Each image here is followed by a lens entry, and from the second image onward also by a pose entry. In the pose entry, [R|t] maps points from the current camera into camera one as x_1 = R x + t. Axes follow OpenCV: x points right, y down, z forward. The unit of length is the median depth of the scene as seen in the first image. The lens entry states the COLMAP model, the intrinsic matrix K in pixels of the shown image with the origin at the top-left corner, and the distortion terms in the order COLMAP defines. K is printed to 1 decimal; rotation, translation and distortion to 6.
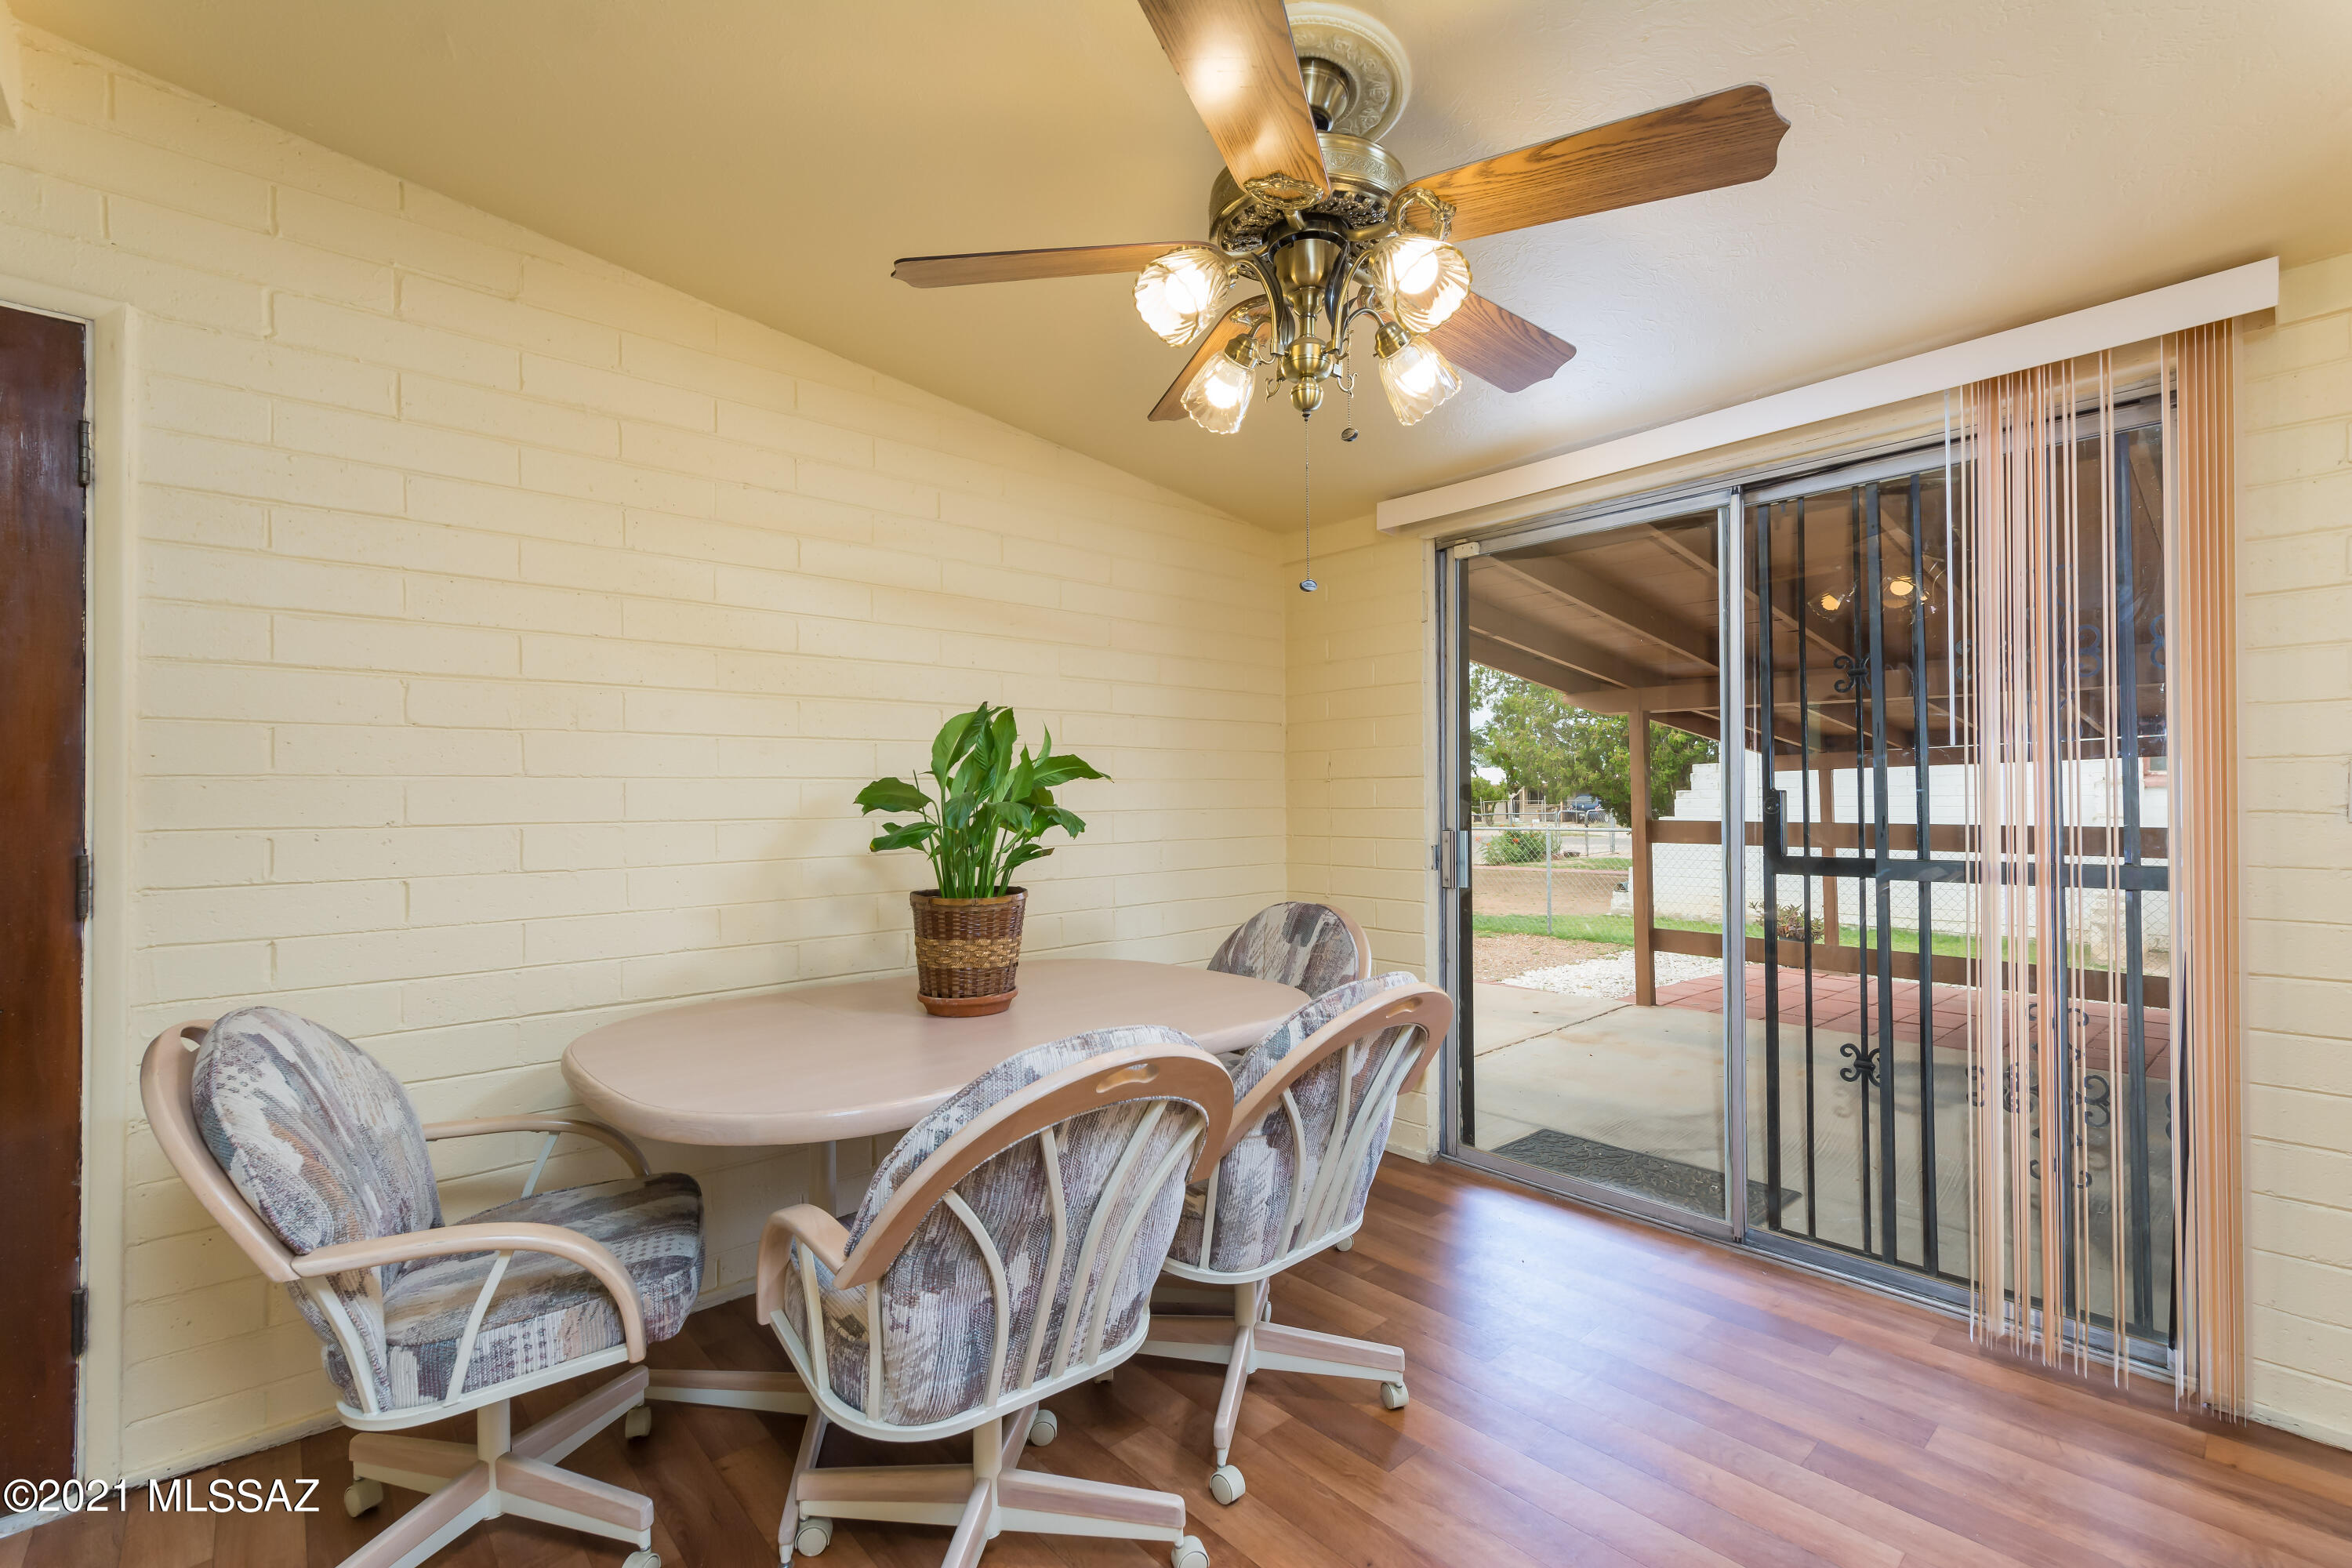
lens RADIAL K [[1024.2, 0, 1162.5], [0, 1024.2, 789.8], [0, 0, 1]] dist [-0.001075, 0.002033]
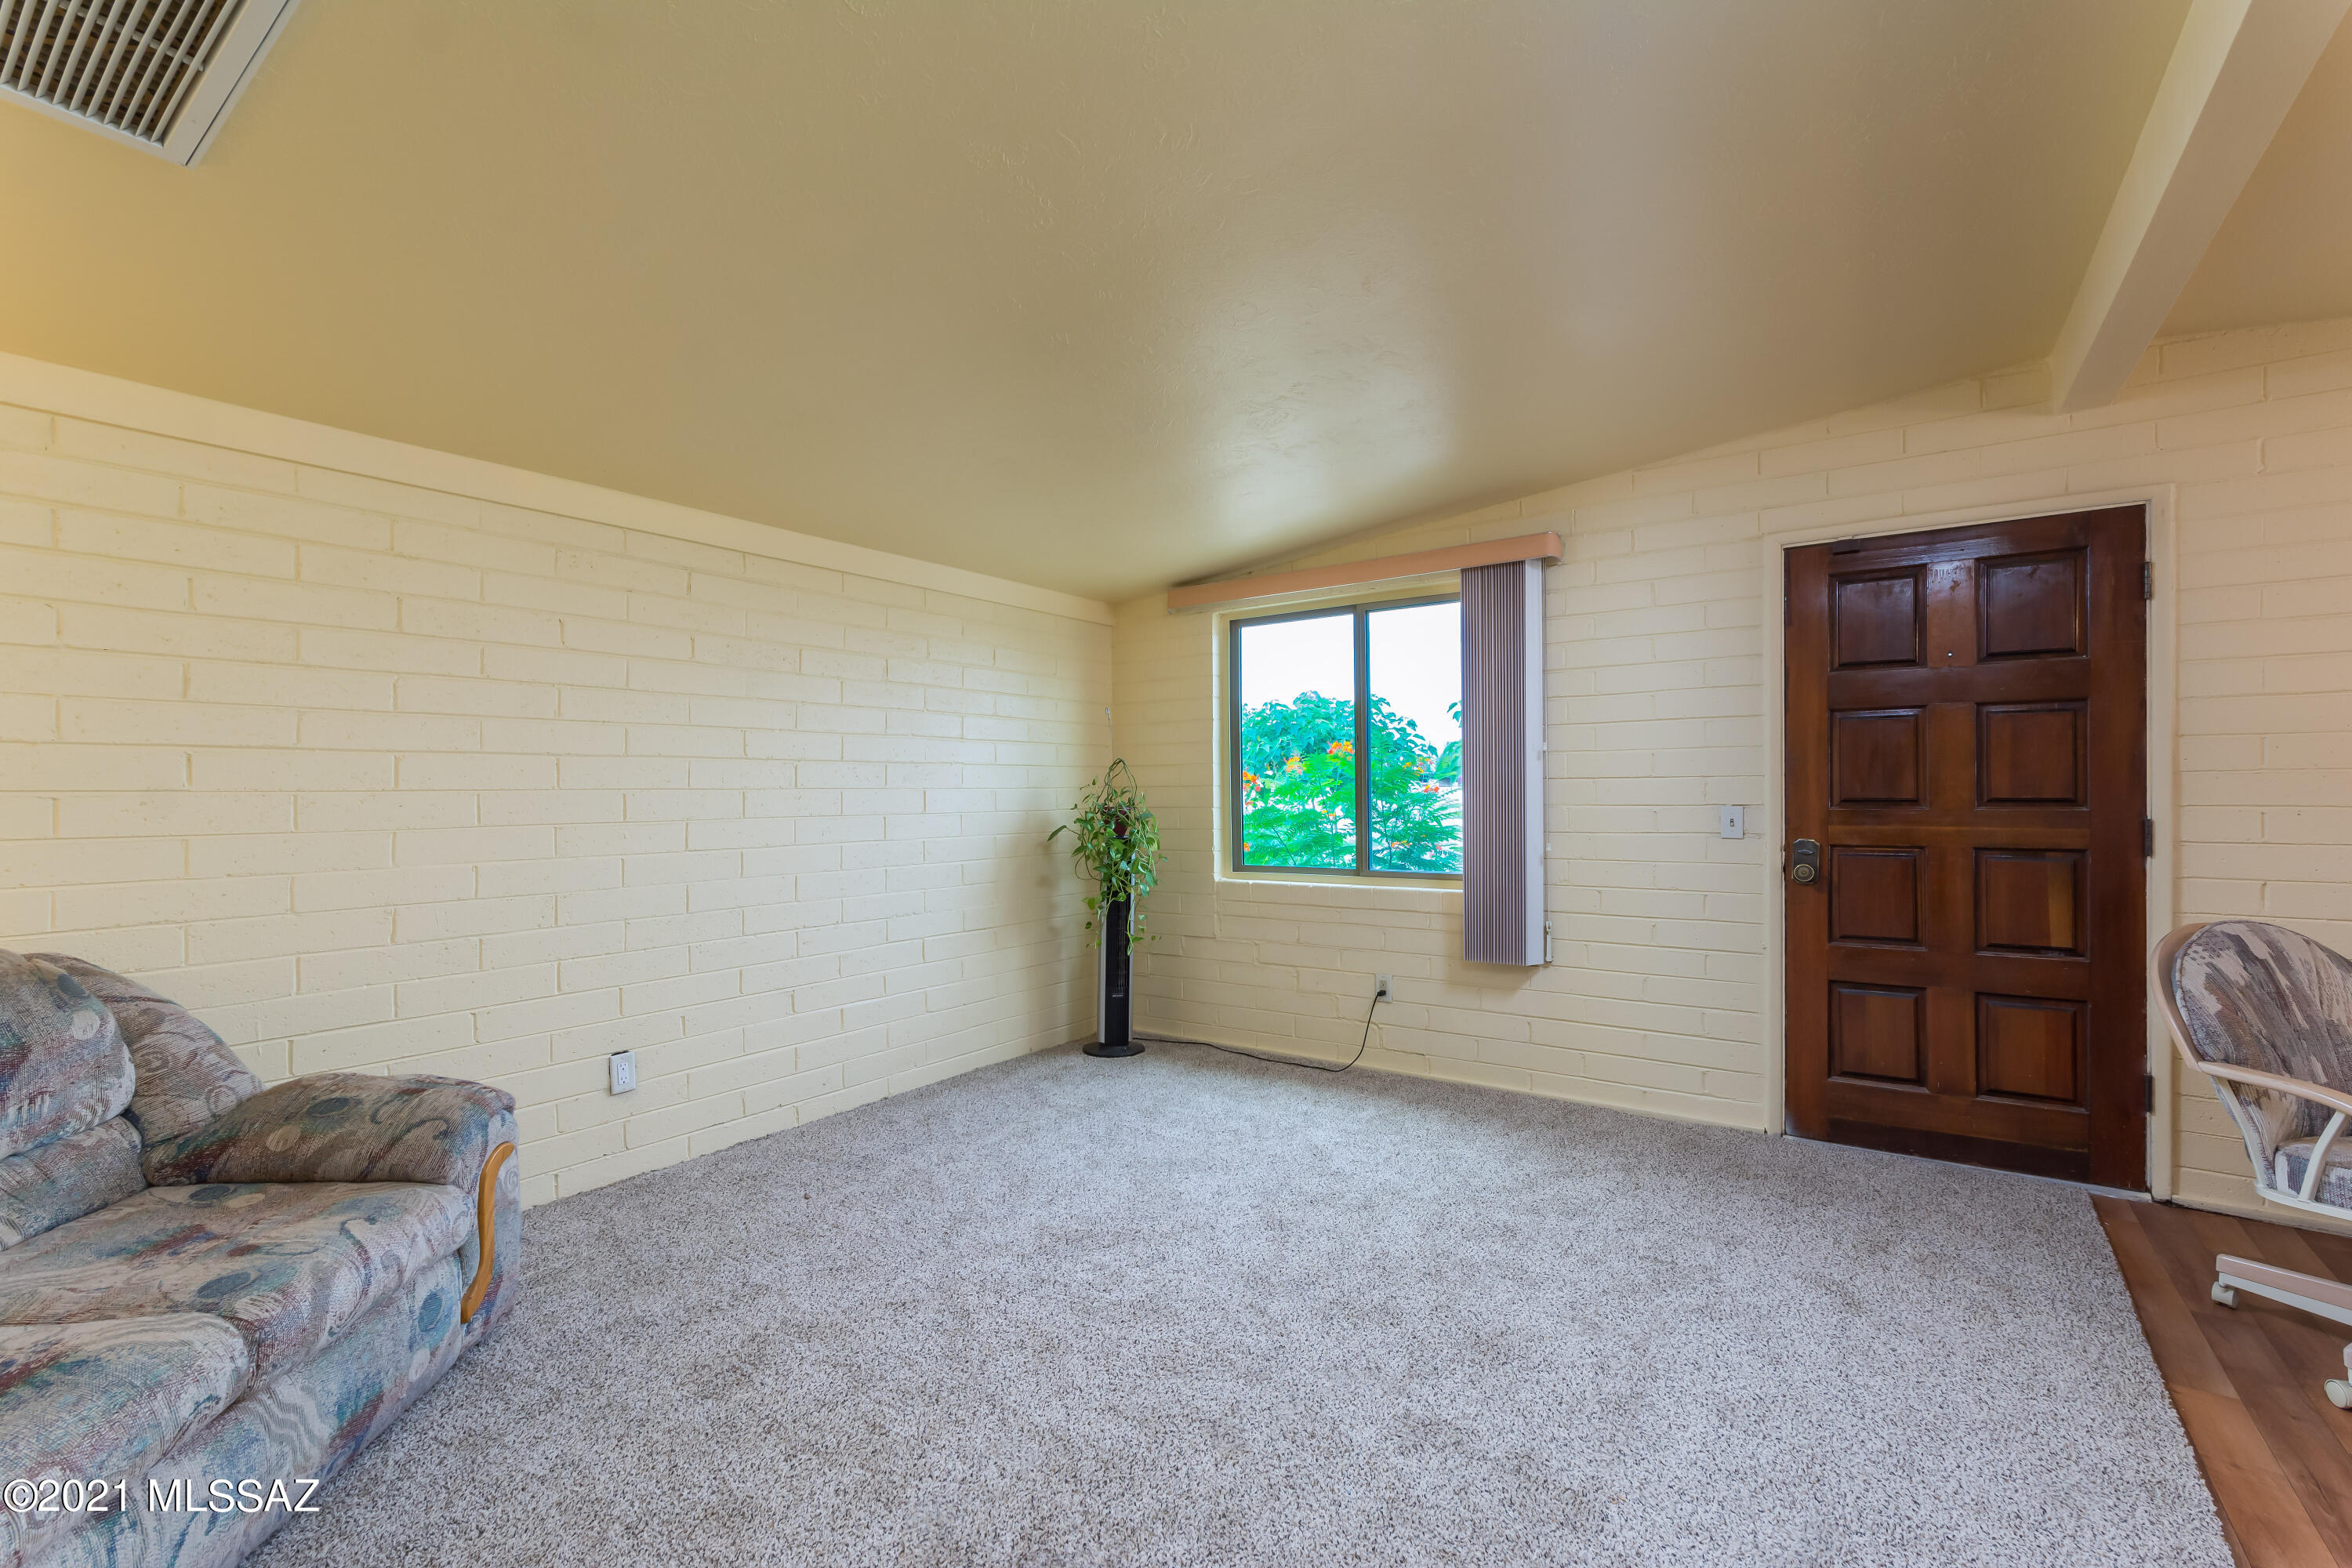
lens RADIAL K [[1024.2, 0, 1177.5], [0, 1024.2, 786.1], [0, 0, 1]] dist [-0.001075, 0.002033]
pose [[0.239923, 0.002698, -0.970788, 0.159015], [0.011927, 0.999912, 0.005727, -0.015332], [0.970719, -0.012953, 0.239870, -0.746677]]
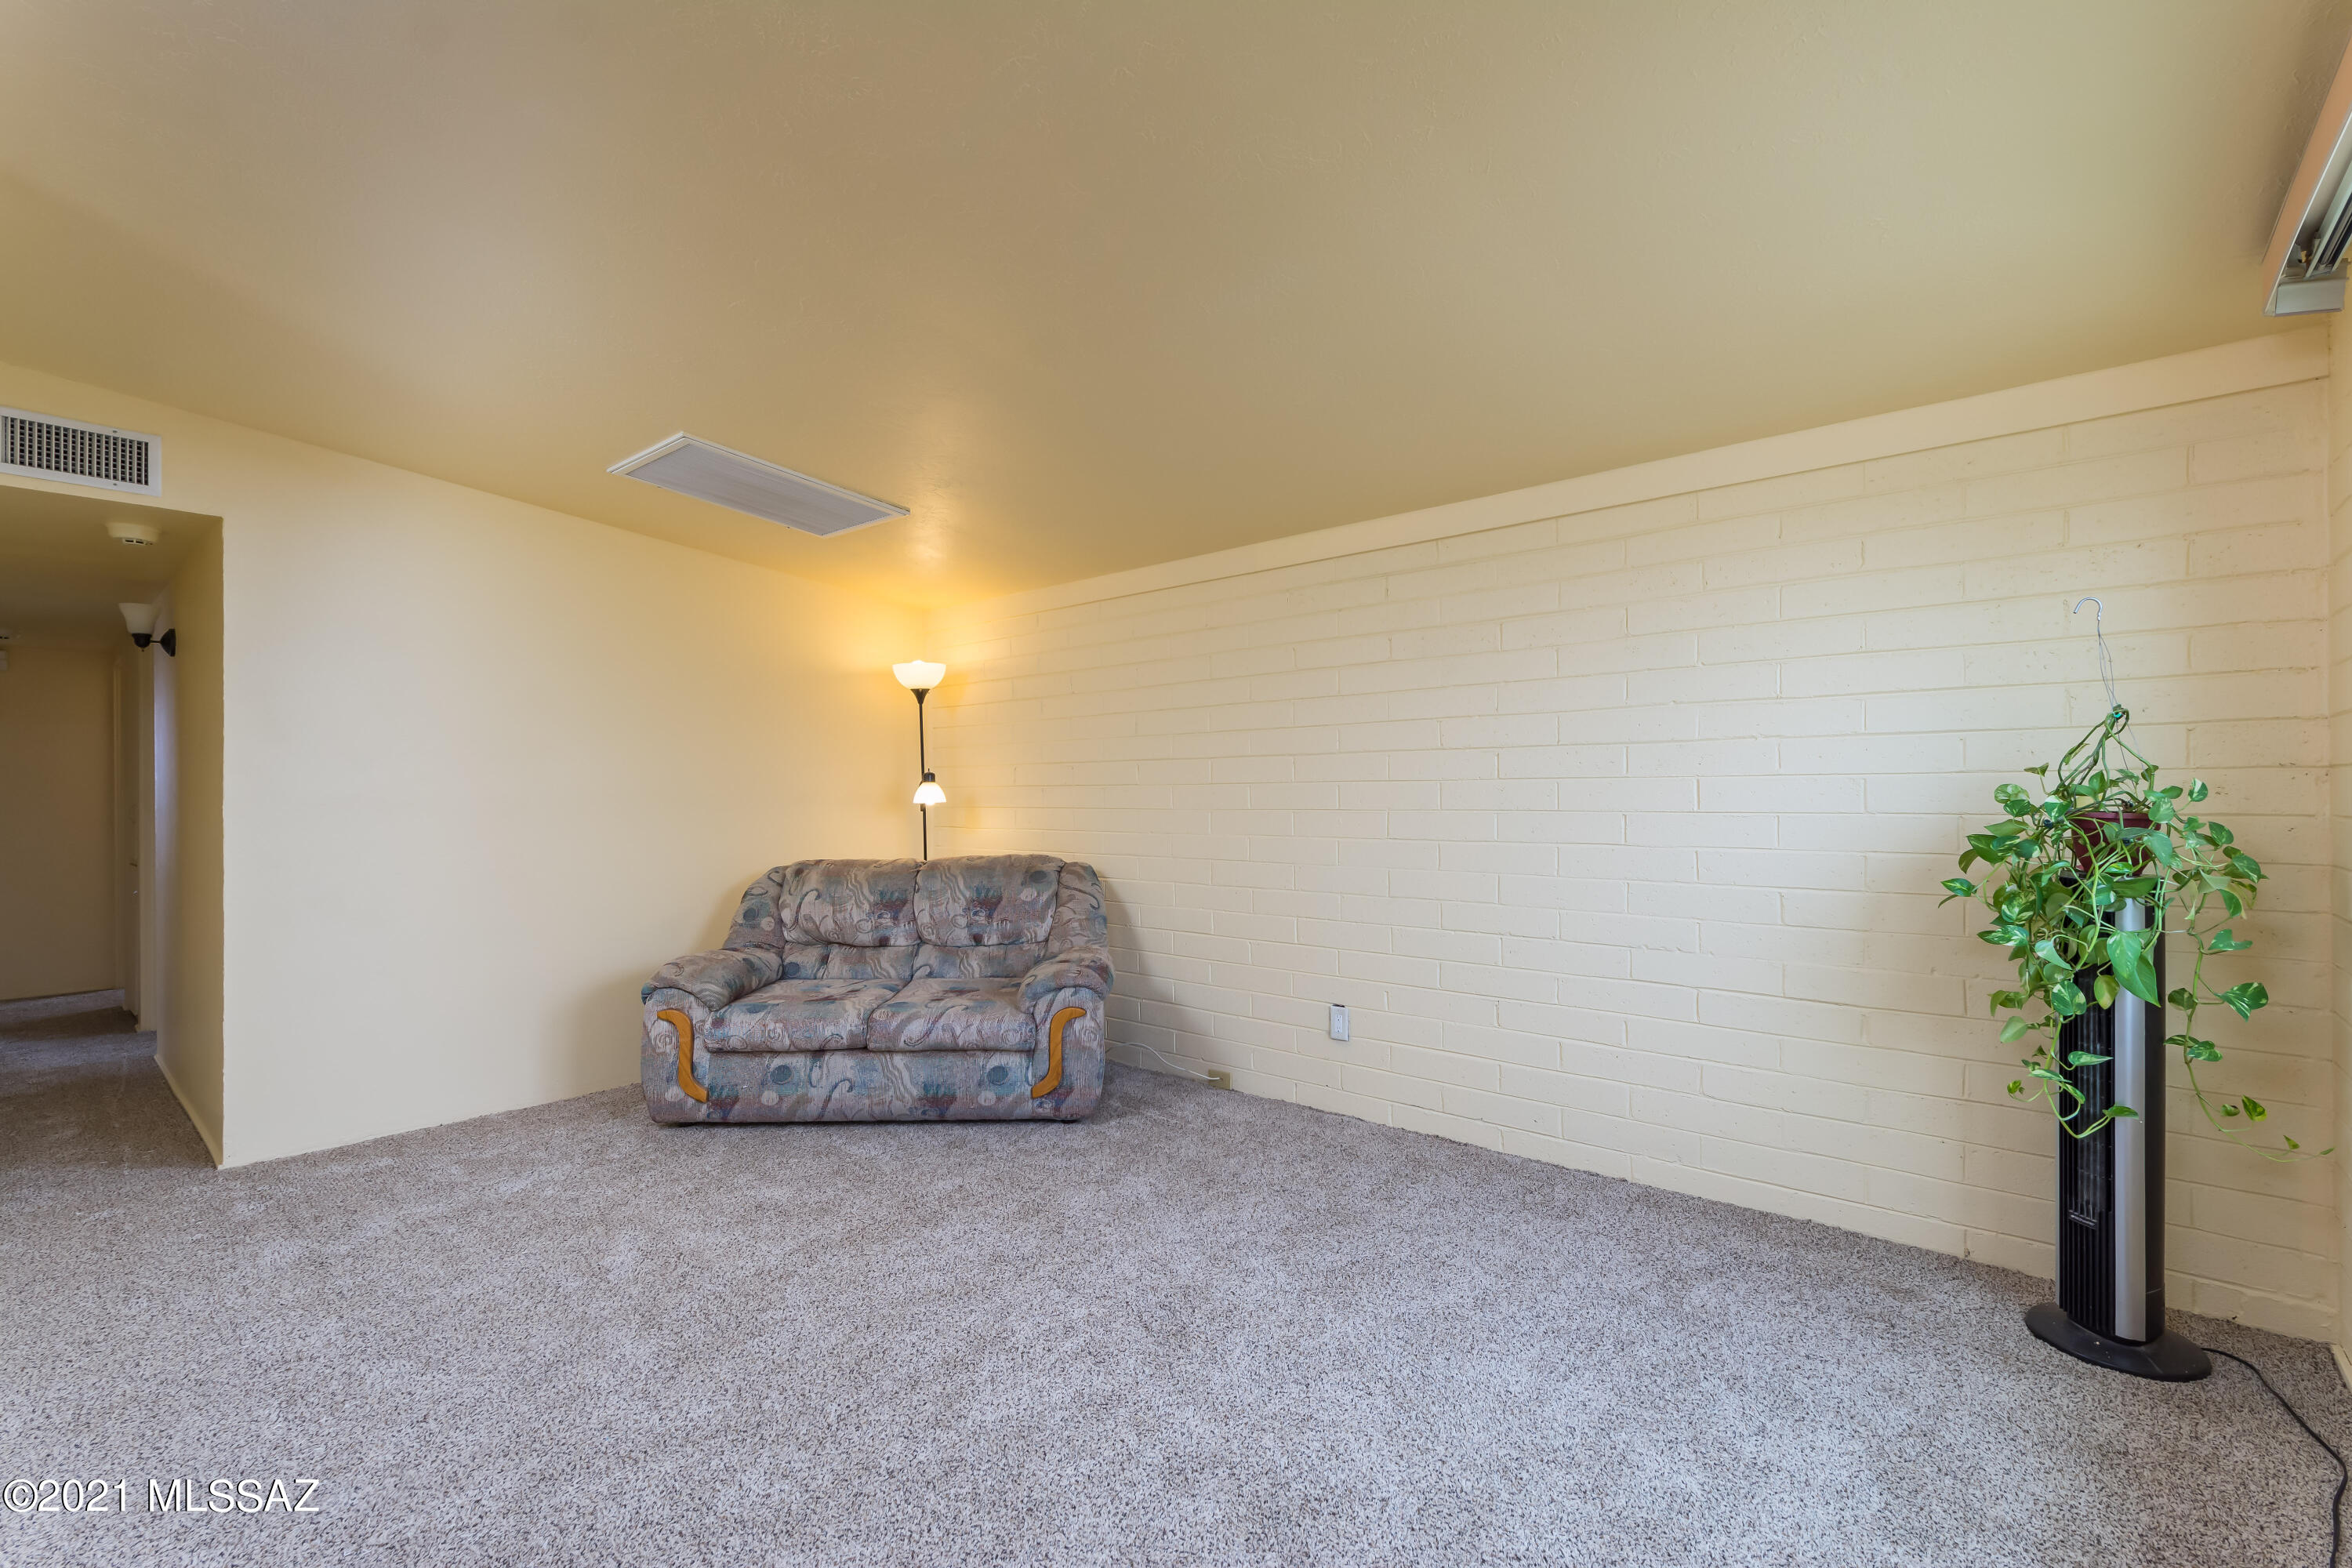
lens RADIAL K [[1024.2, 0, 1170.2], [0, 1024.2, 789.2], [0, 0, 1]] dist [-0.001075, 0.002033]
pose [[-0.989484, 0.017938, -0.143524, -0.922314], [0.019094, 0.999795, -0.006685, 0.007771], [0.143375, -0.009355, -0.989624, 0.472079]]
